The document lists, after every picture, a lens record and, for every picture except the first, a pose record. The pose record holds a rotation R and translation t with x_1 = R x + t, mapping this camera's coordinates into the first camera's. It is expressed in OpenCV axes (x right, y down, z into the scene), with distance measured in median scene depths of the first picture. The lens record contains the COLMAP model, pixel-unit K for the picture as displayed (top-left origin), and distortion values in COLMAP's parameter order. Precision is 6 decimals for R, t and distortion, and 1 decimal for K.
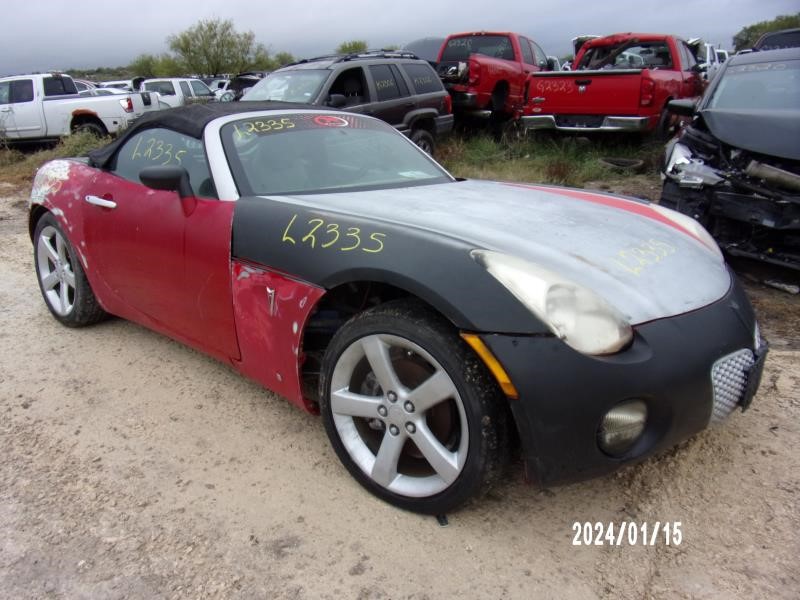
lens RADIAL K [[571.5, 0, 401.9], [0, 571.5, 299.9], [0, 0, 1]] dist [-0.017435, -0.004030]
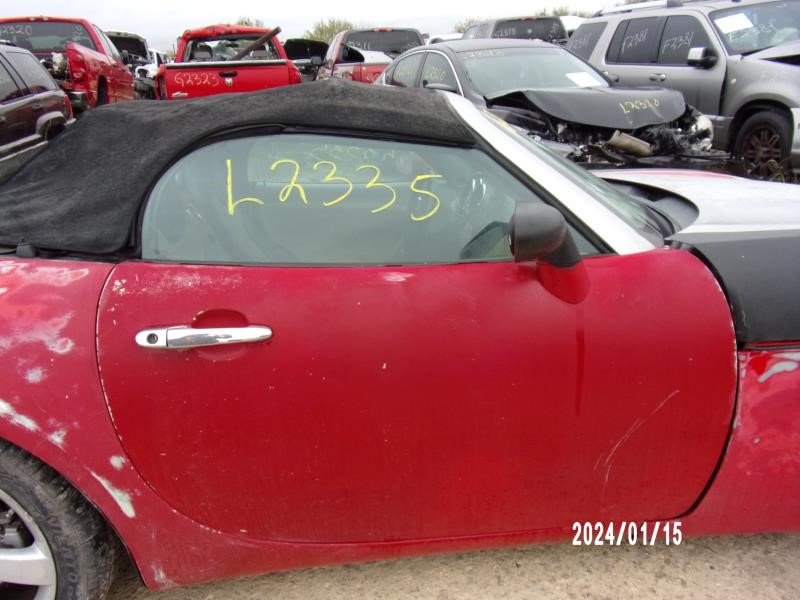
lens RADIAL K [[571.5, 0, 400.2], [0, 571.5, 301.6], [0, 0, 1]] dist [-0.017435, -0.004030]
pose [[0.714669, -0.263337, 0.647999, -0.602388], [0.260494, 0.959984, 0.102829, -0.177620], [-0.649147, 0.095311, 0.754668, 0.548910]]
